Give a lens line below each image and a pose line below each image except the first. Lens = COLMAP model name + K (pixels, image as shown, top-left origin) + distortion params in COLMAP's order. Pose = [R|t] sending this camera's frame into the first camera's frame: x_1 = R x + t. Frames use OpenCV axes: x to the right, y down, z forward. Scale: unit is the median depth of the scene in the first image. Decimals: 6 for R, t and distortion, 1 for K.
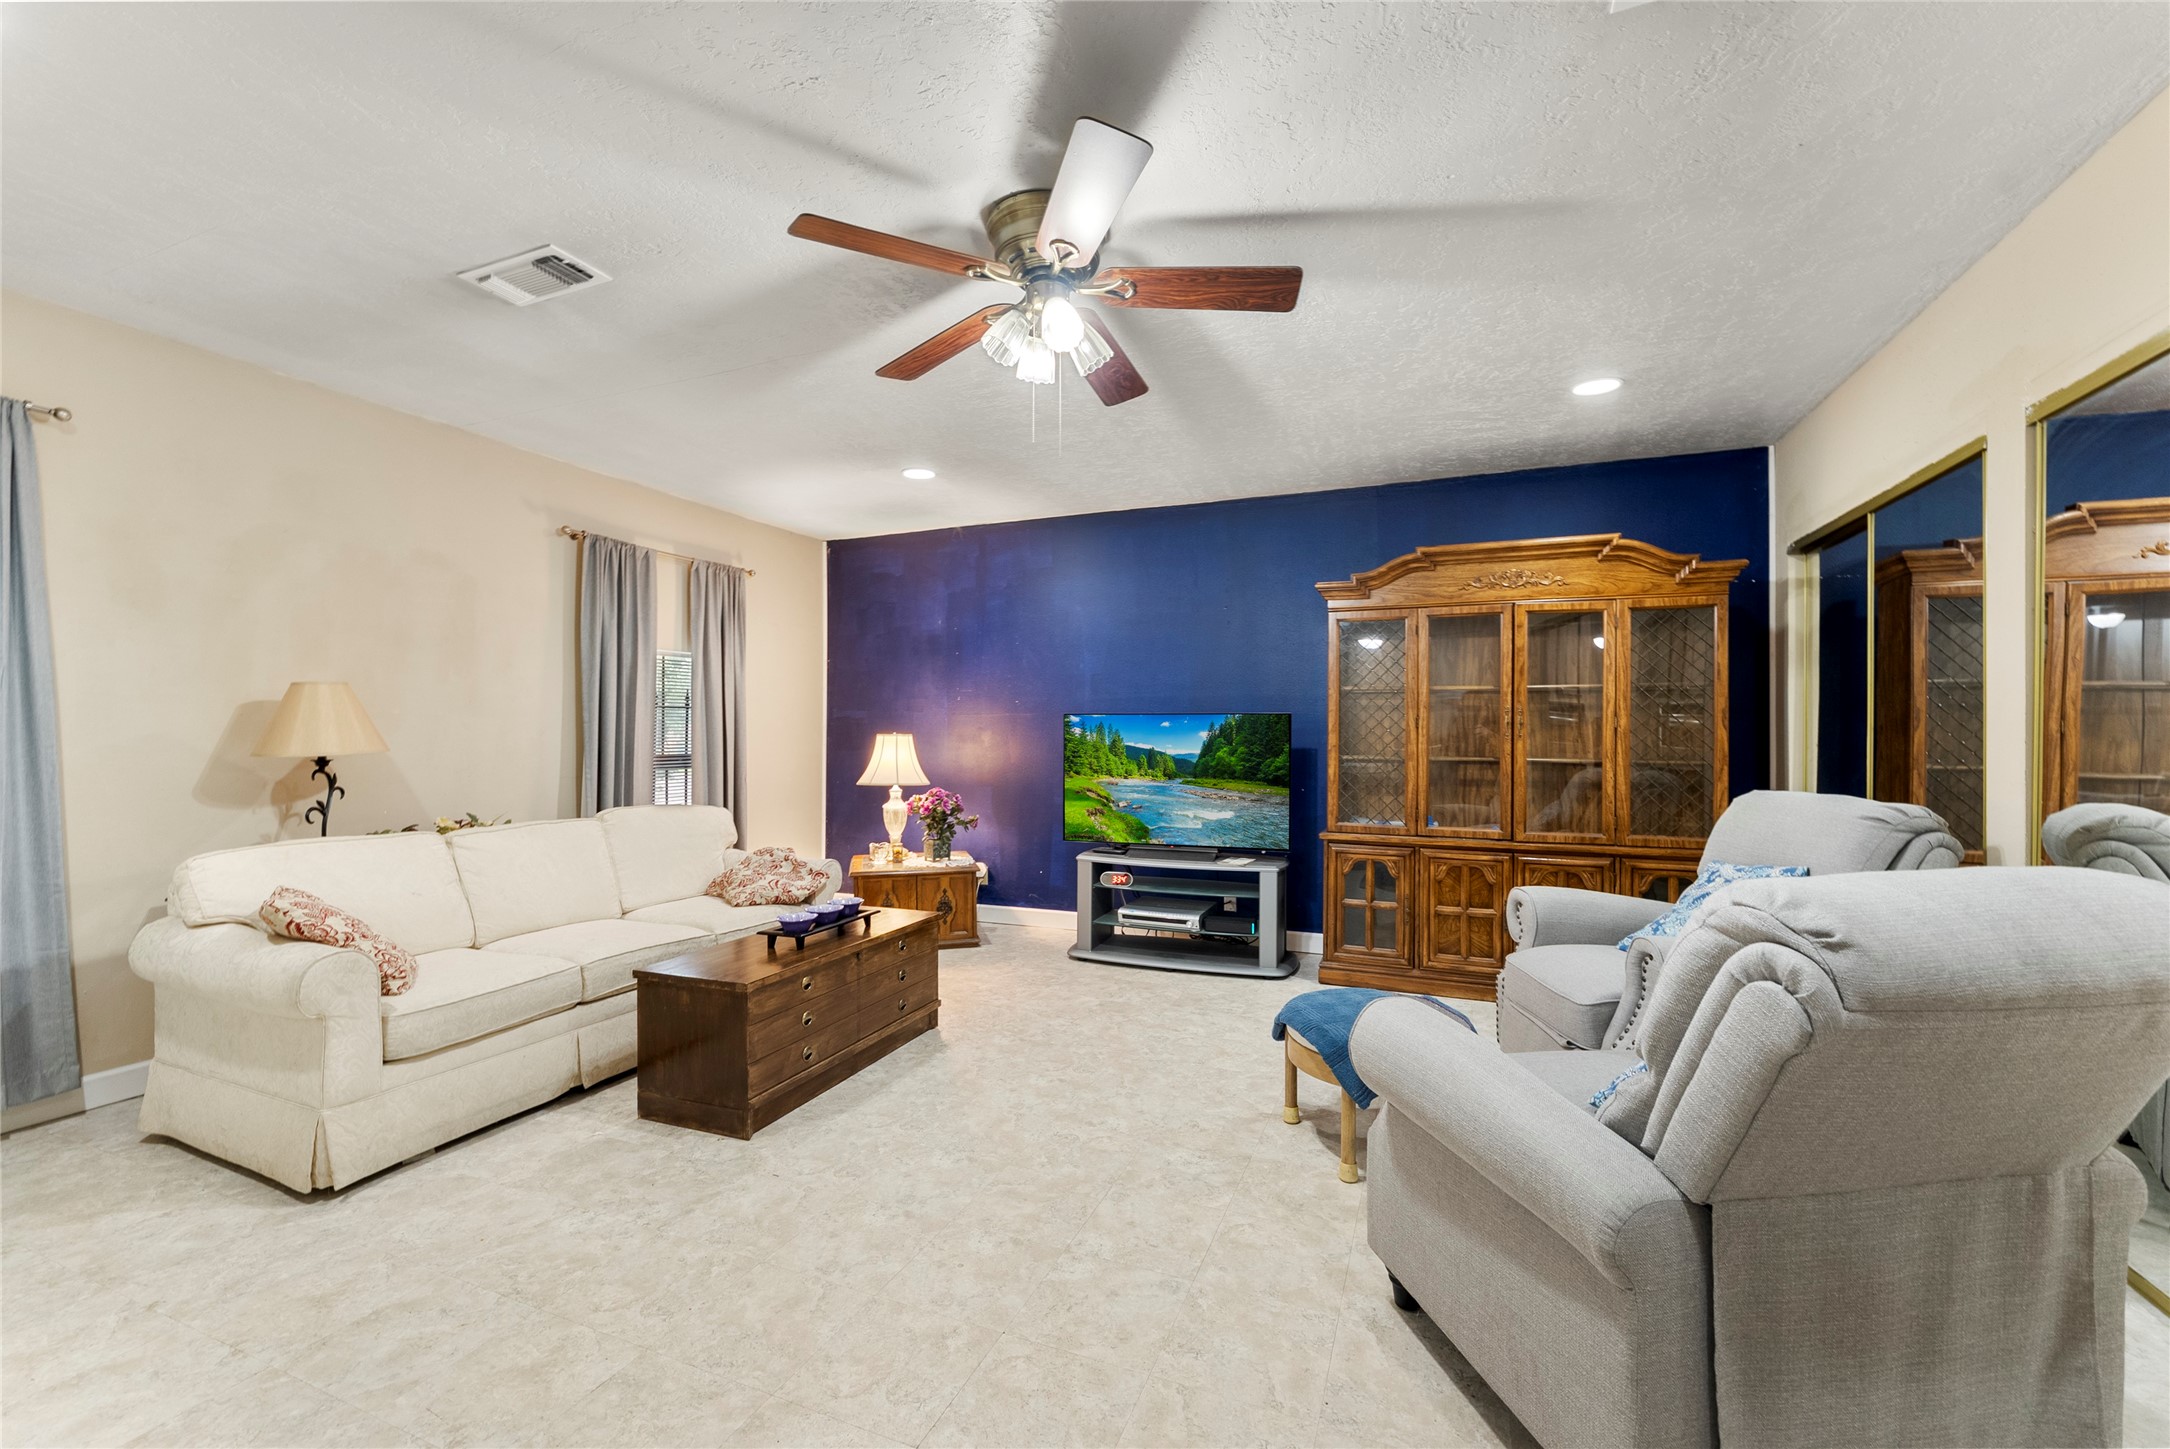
lens RADIAL K [[872.7, 0, 1087.0], [0, 872.7, 728.6], [0, 0, 1]] dist [-0.000060, -0.000091]
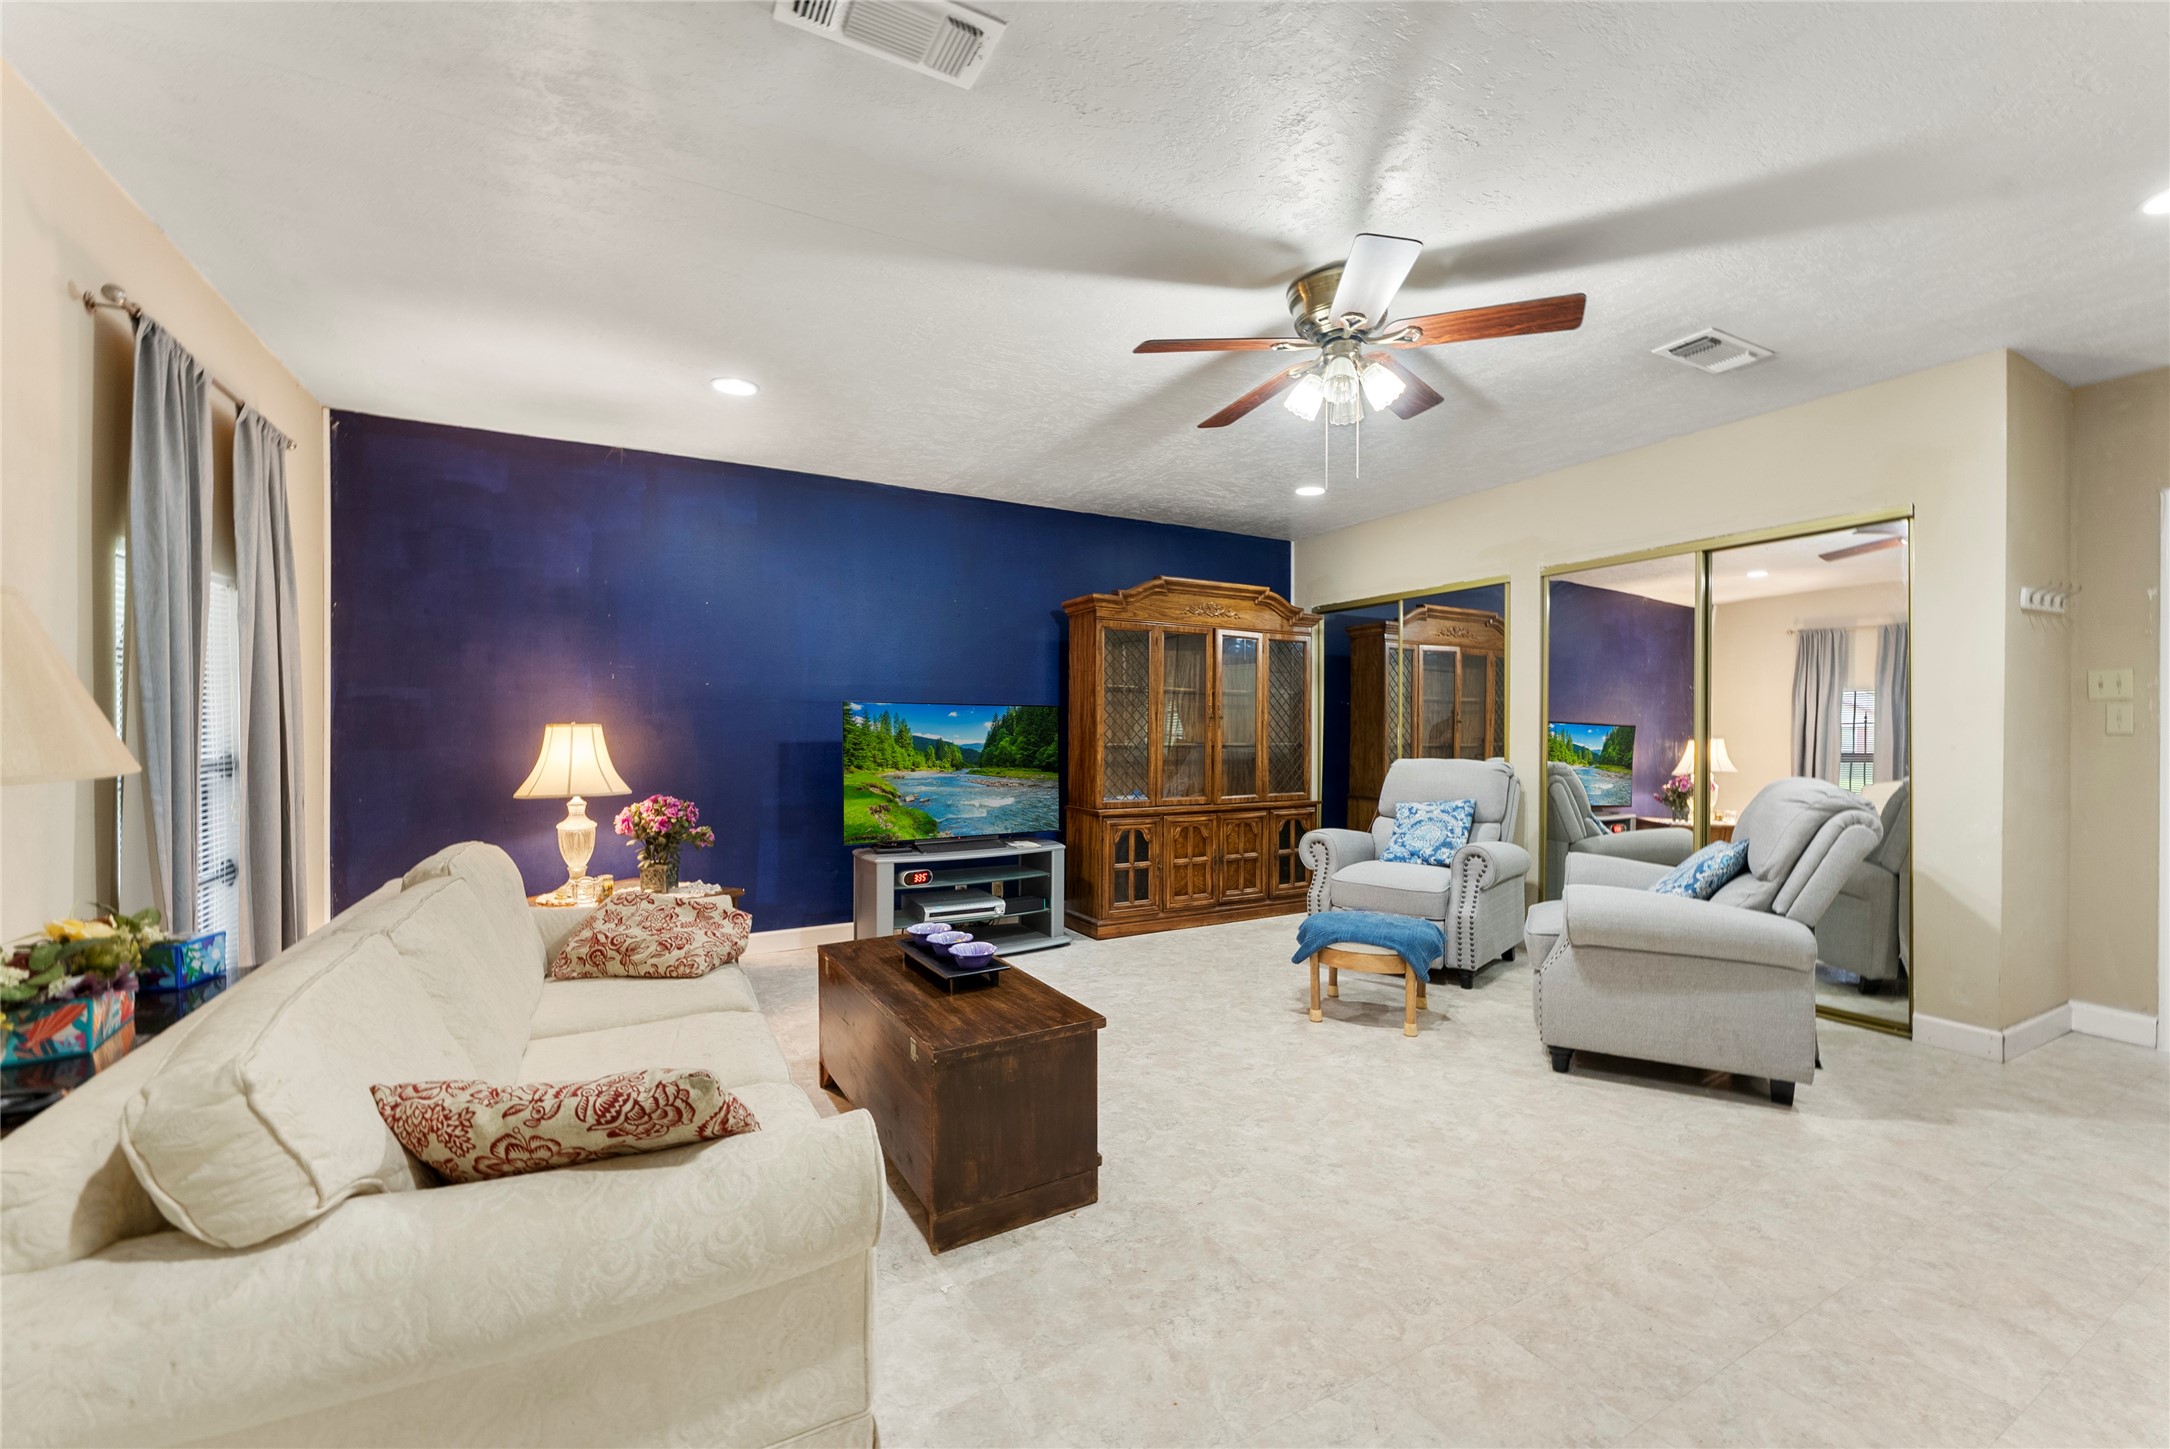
lens RADIAL K [[872.7, 0, 1087.0], [0, 872.7, 728.6], [0, 0, 1]] dist [-0.000060, -0.000091]
pose [[0.622961, -0.001646, 0.782251, -0.616795], [-0.007685, 0.999937, 0.008224, 0.001912], [-0.782215, -0.011134, 0.622909, 0.280665]]
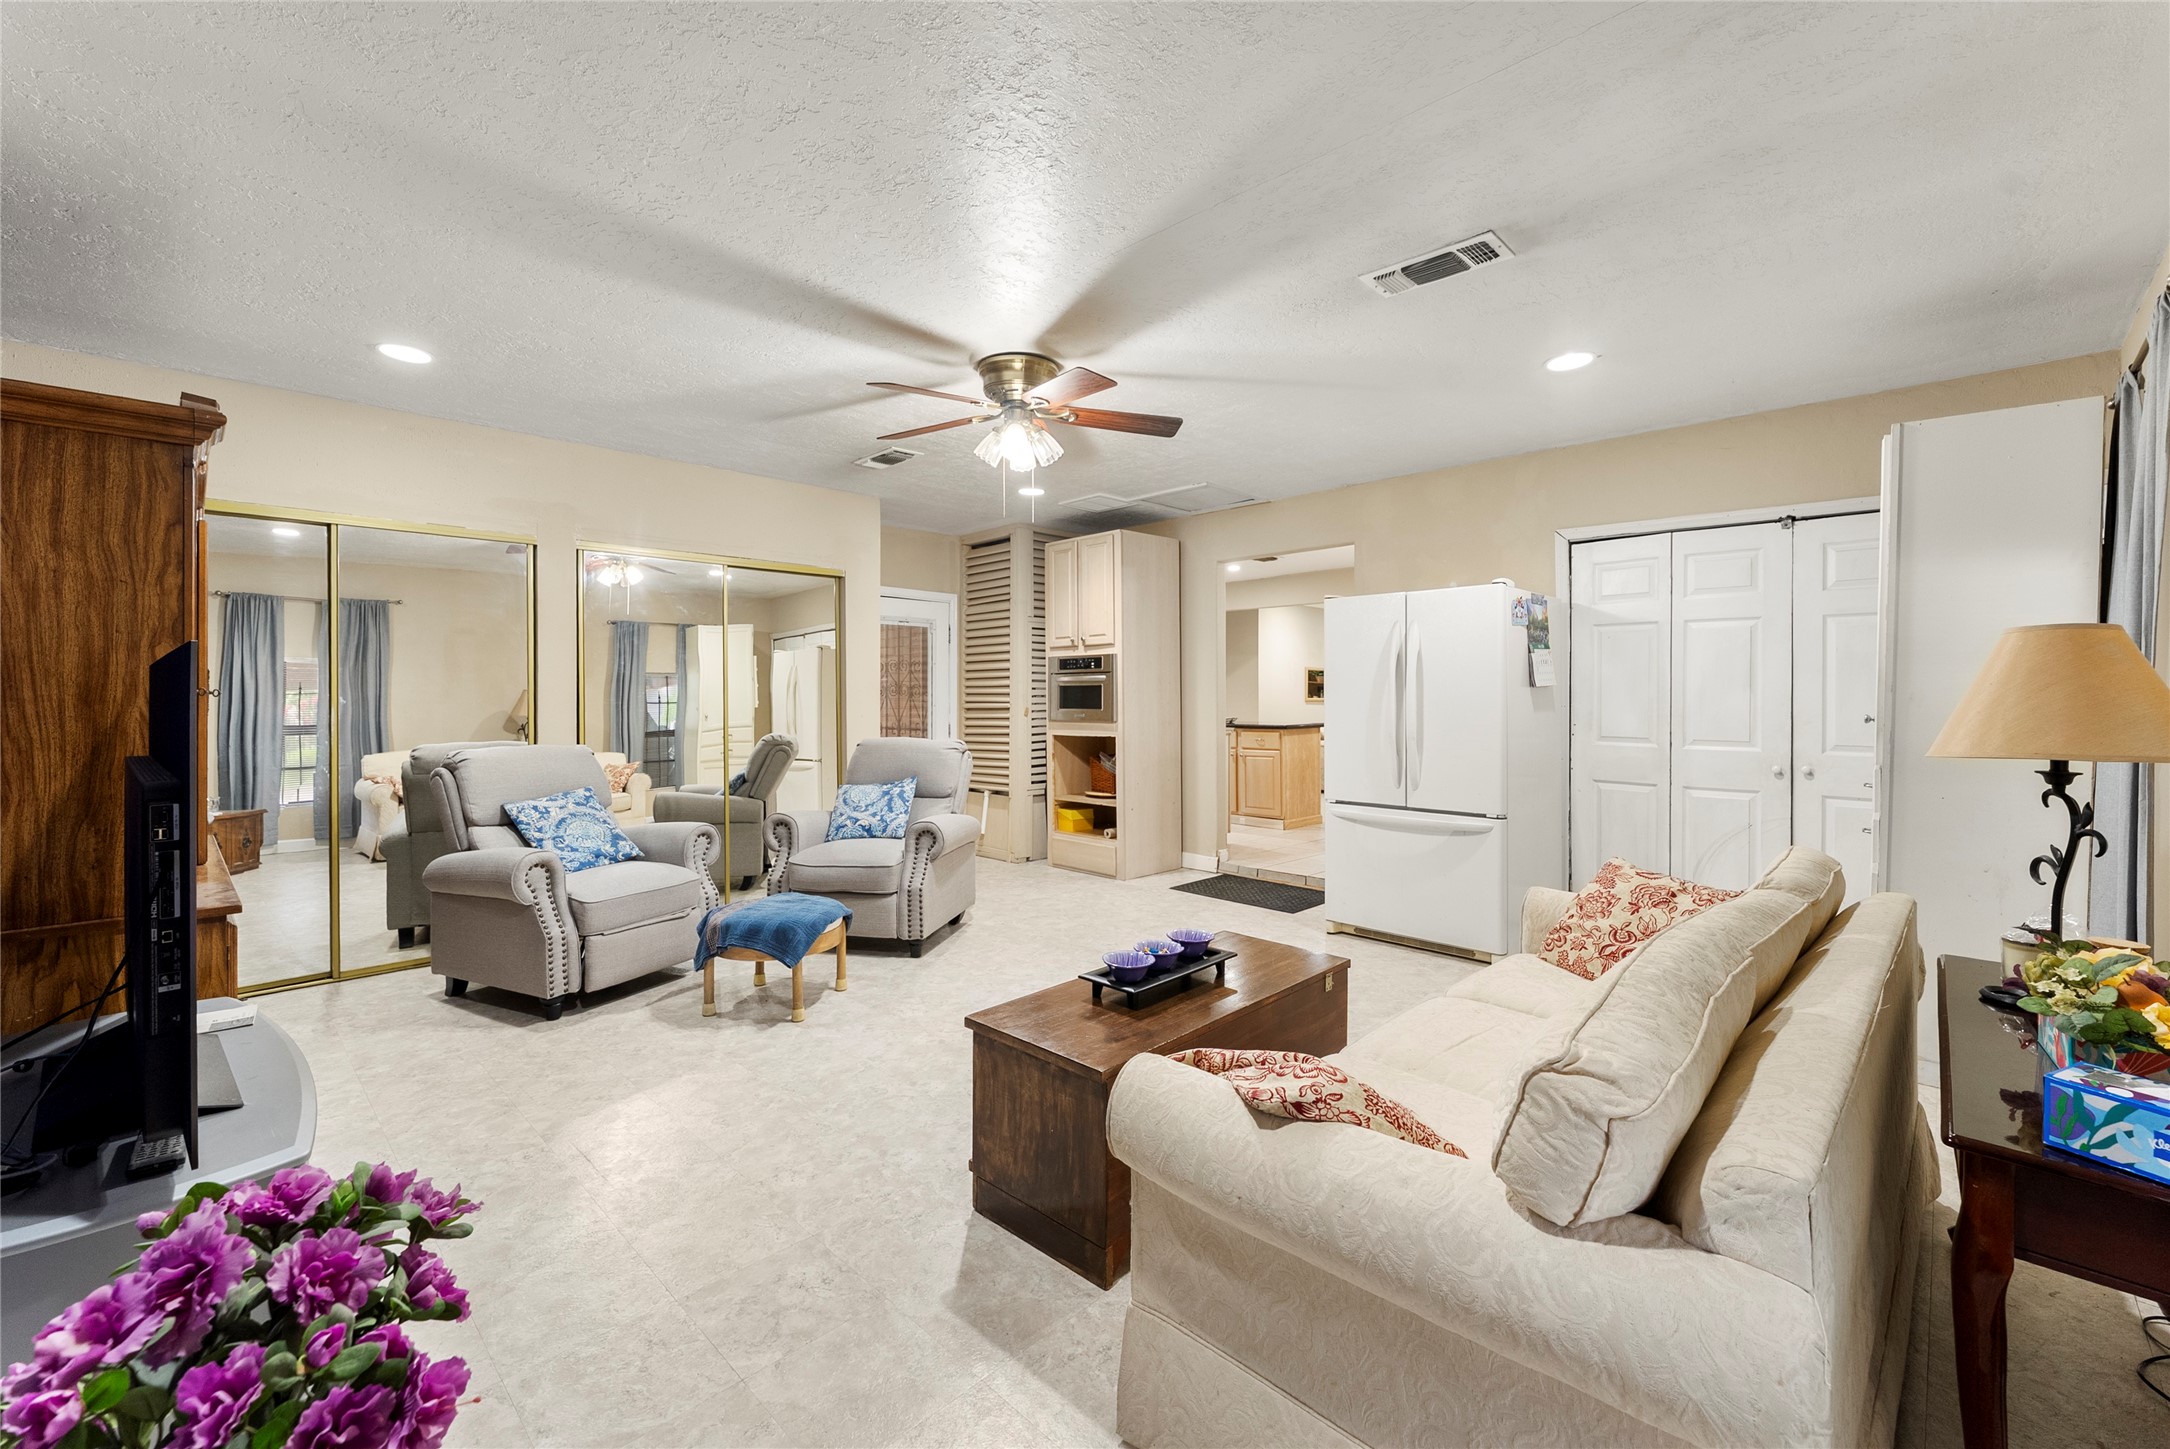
lens RADIAL K [[882.0, 0, 1086.0], [0, 882.0, 698.4], [0, 0, 1]] dist [0.000600, 0.000234]
pose [[-0.928596, -0.003801, 0.371073, -0.374684], [-0.007686, 0.999930, -0.008991, -0.000069], [-0.371013, -0.011201, -0.928560, 1.239341]]
